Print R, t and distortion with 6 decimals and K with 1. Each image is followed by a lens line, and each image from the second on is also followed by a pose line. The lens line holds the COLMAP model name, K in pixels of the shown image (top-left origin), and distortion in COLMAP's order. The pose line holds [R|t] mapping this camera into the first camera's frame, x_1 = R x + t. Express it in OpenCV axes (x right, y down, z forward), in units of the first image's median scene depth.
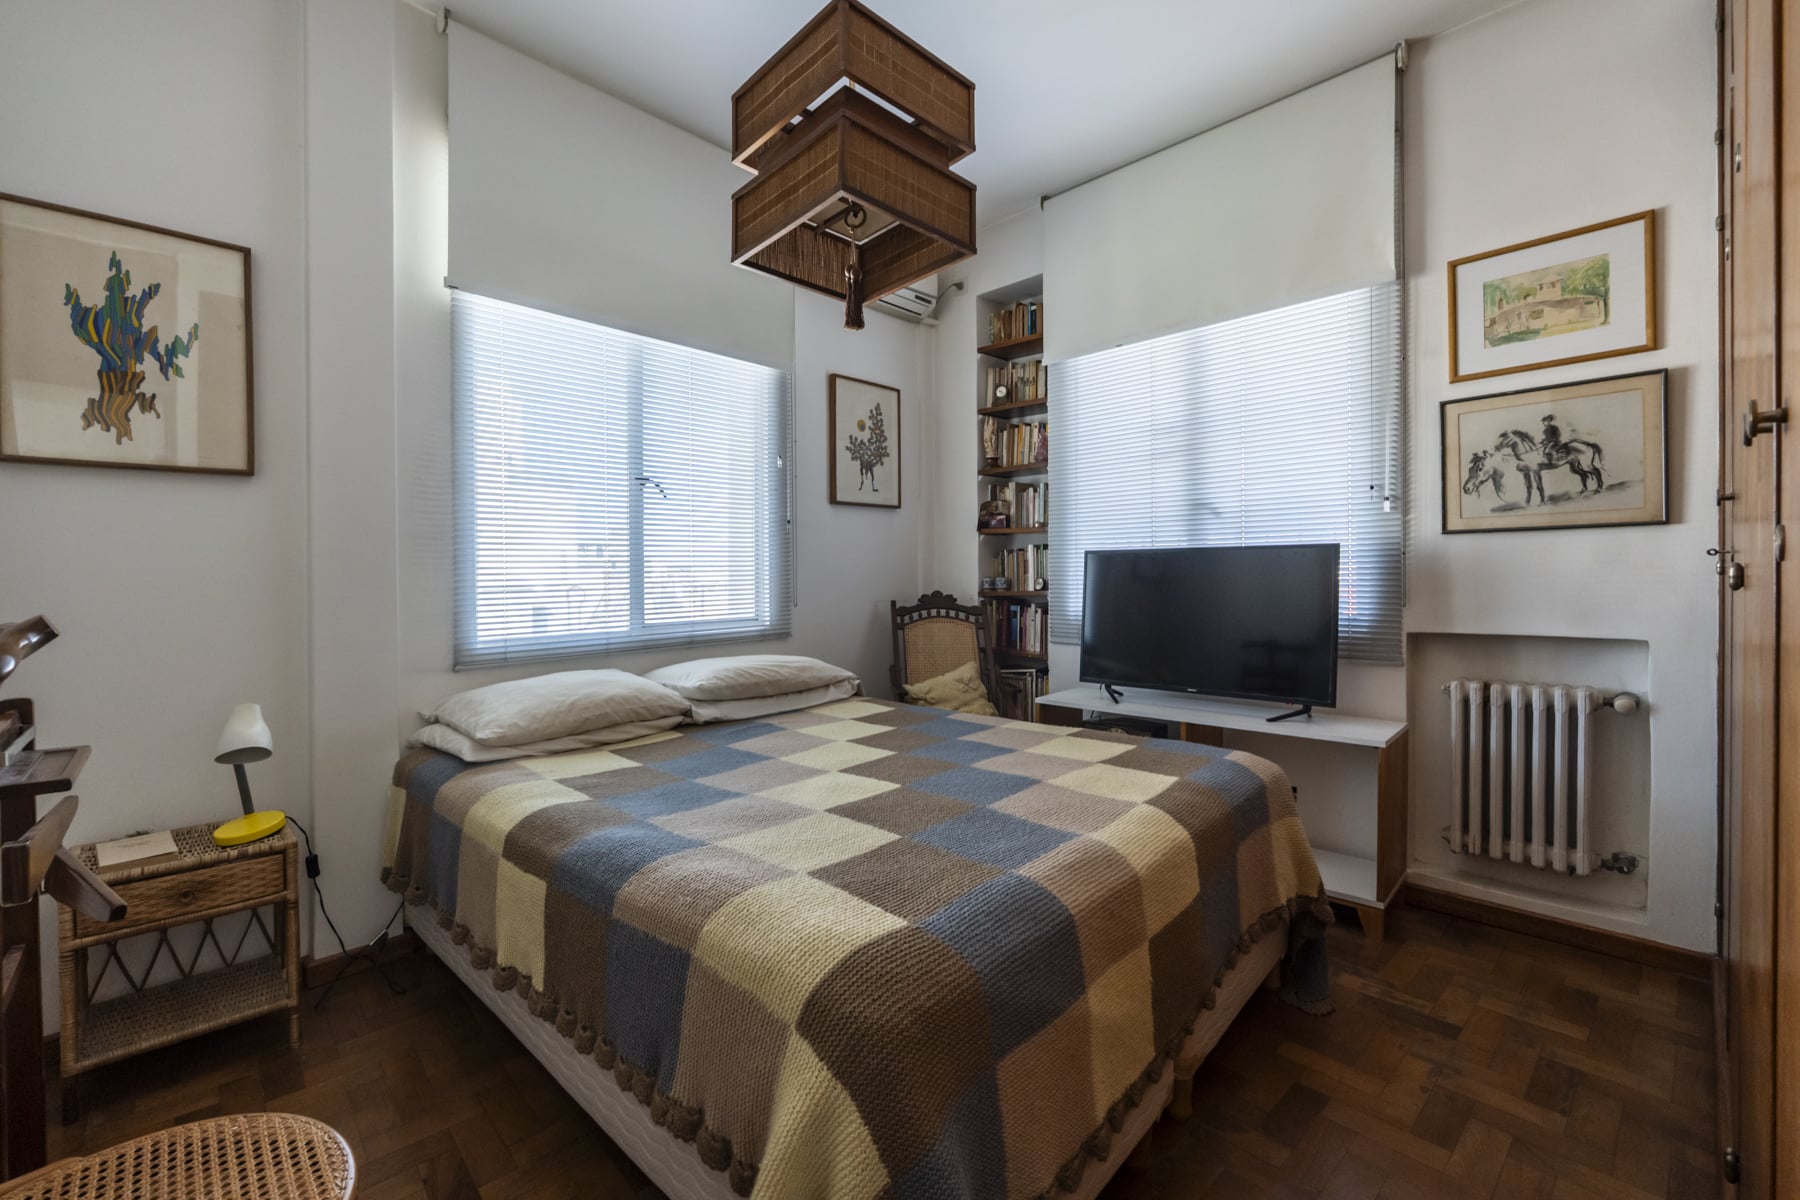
lens RADIAL K [[763.2, 0, 888.0], [0, 763.2, 572.6], [0, 0, 1]] dist [-0.000863, -0.000268]
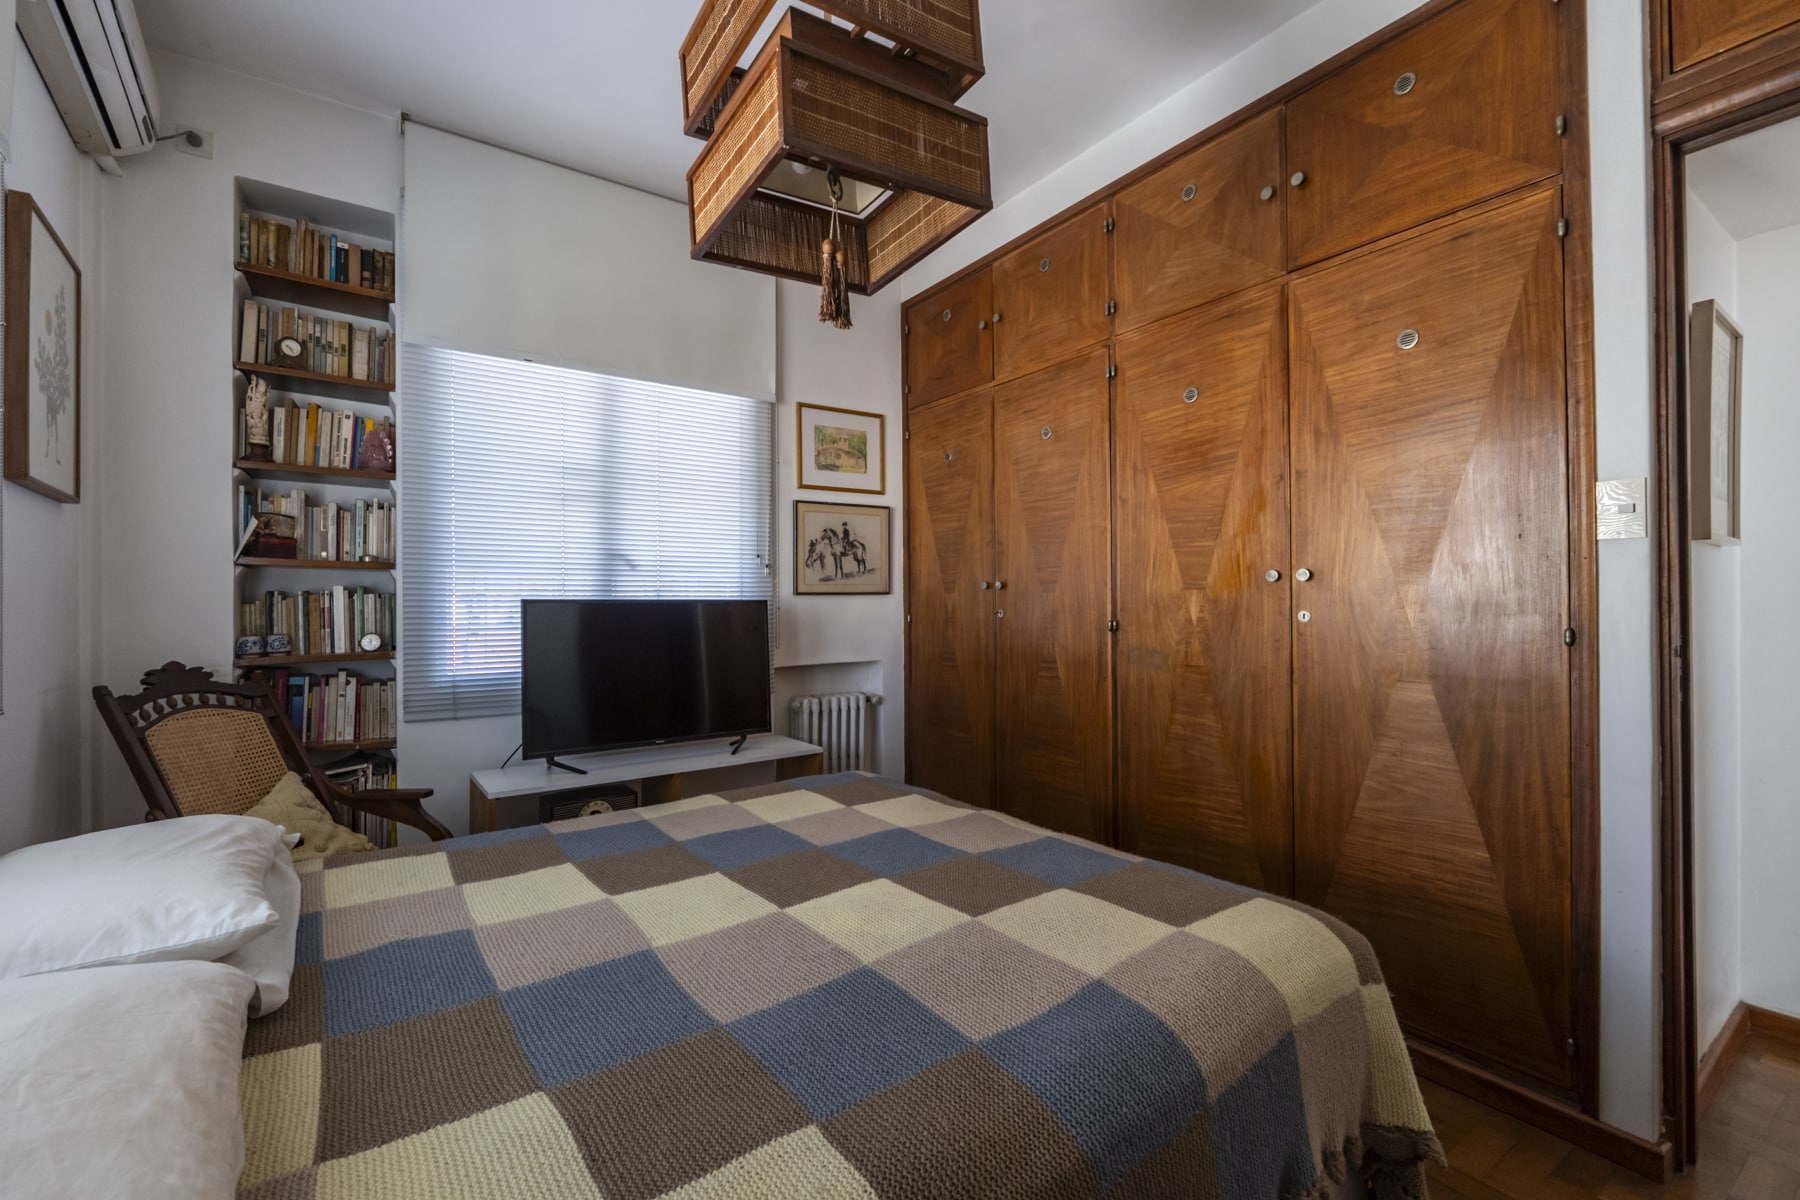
lens RADIAL K [[727.4, 0, 900.0], [0, 727.4, 600.0], [0, 0, 1]] dist [0.000744, -0.000051]
pose [[0.182425, 0.022362, 0.982965, -0.560030], [0.004486, 0.999712, -0.023575, -0.009343], [-0.983209, 0.008710, 0.182272, 0.588952]]
